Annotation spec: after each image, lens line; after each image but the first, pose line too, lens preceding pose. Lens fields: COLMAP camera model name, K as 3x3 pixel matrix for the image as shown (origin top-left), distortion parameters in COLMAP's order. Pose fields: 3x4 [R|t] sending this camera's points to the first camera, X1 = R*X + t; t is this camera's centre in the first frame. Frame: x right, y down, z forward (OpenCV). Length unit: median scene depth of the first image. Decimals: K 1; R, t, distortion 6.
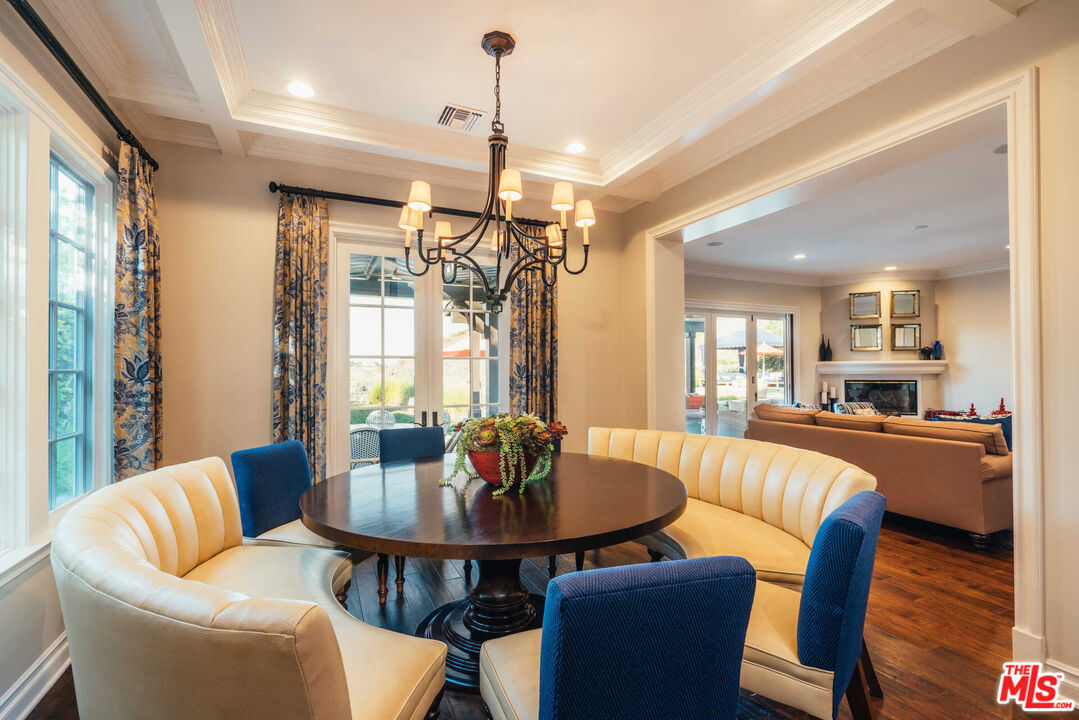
lens RADIAL K [[490.1, 0, 542.1], [0, 490.1, 363.4], [0, 0, 1]] dist [0.003050, -0.000029]
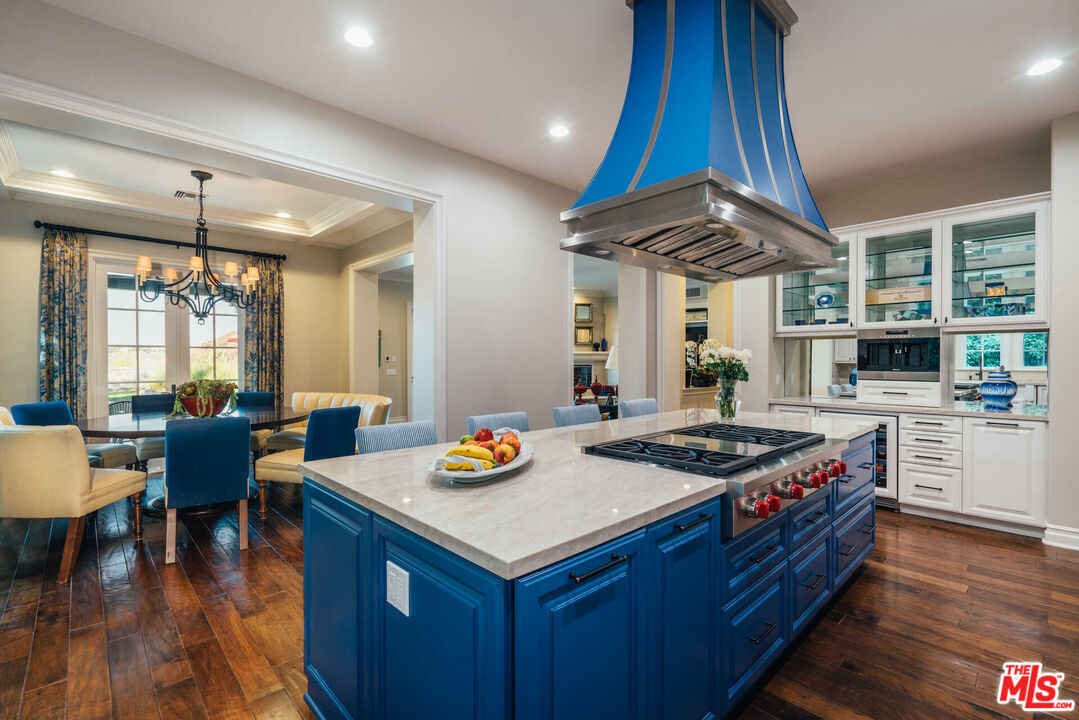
lens RADIAL K [[483.4, 0, 540.5], [0, 483.4, 362.1], [0, 0, 1]] dist [0.002236, -0.000118]
pose [[0.947307, 0.002315, 0.320320, 0.300820], [-0.009757, 0.999718, 0.021628, -0.008064], [-0.320180, -0.023614, 0.947062, -0.634455]]
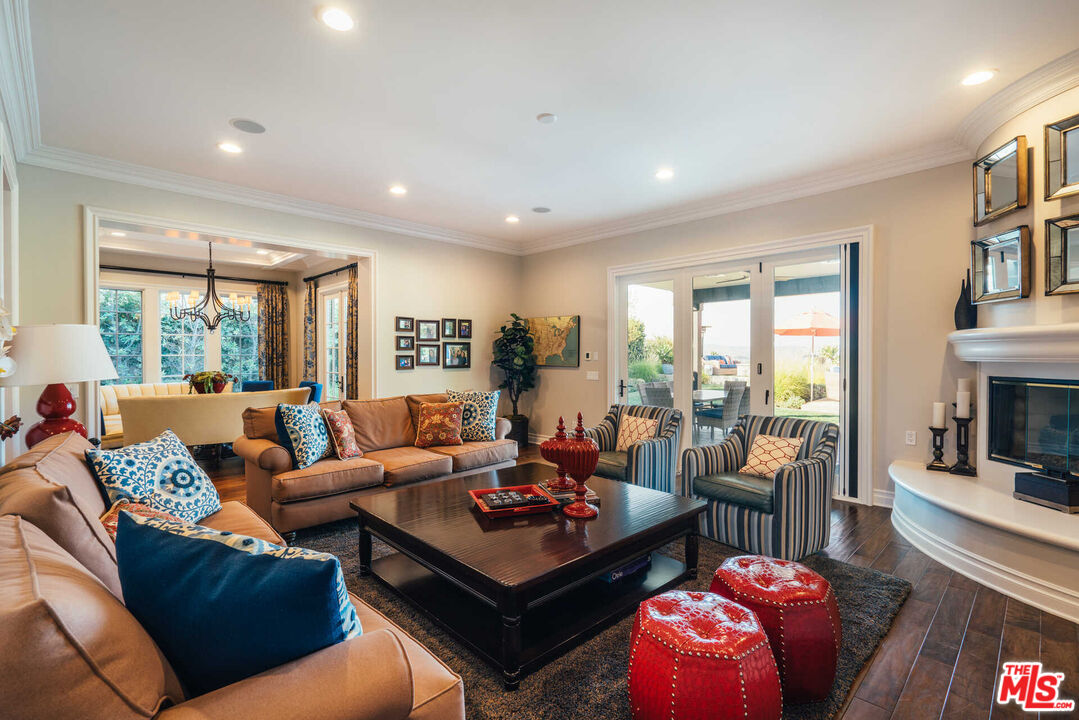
lens RADIAL K [[494.5, 0, 539.5], [0, 494.5, 360.0], [0, 0, 1]] dist [-0.002424, -0.000229]
pose [[0.331606, 0.011698, -0.943345, 1.789488], [0.015997, 0.999710, 0.018021, 0.014212], [0.943282, -0.021066, 0.331323, 1.048448]]
